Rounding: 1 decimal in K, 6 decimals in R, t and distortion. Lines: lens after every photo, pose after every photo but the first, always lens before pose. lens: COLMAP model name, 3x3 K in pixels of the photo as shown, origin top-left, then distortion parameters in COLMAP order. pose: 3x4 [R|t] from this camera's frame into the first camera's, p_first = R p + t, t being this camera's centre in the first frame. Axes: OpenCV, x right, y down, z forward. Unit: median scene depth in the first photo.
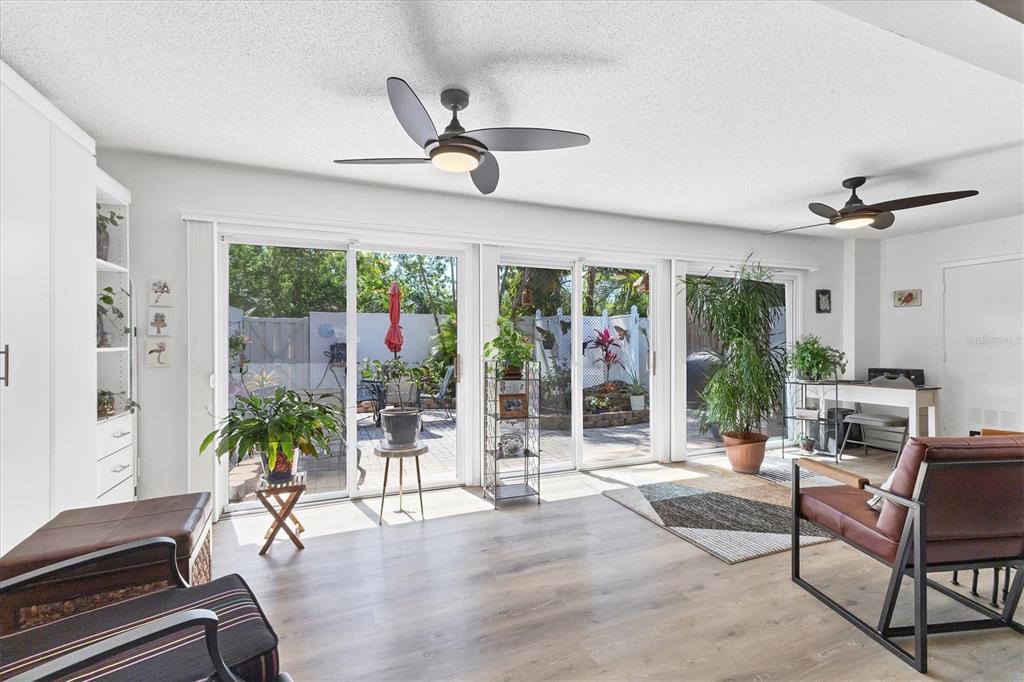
lens RADIAL K [[455.6, 0, 512.0], [0, 455.6, 341.0], [0, 0, 1]] dist [0.001910, 0.000068]
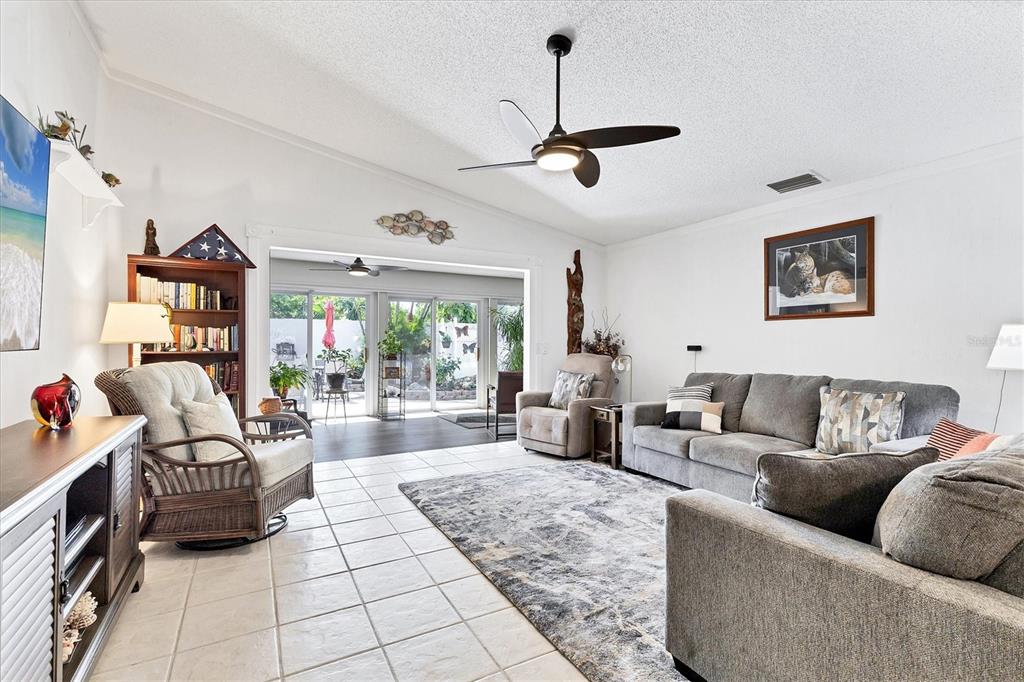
lens RADIAL K [[477.0, 0, 515.8], [0, 477.0, 345.0], [0, 0, 1]] dist [0.001021, 0.000174]
pose [[0.991502, 0.007377, 0.129883, 0.243349], [-0.007955, 0.999961, 0.003930, 0.001704], [-0.129848, -0.004930, 0.991522, -1.072513]]
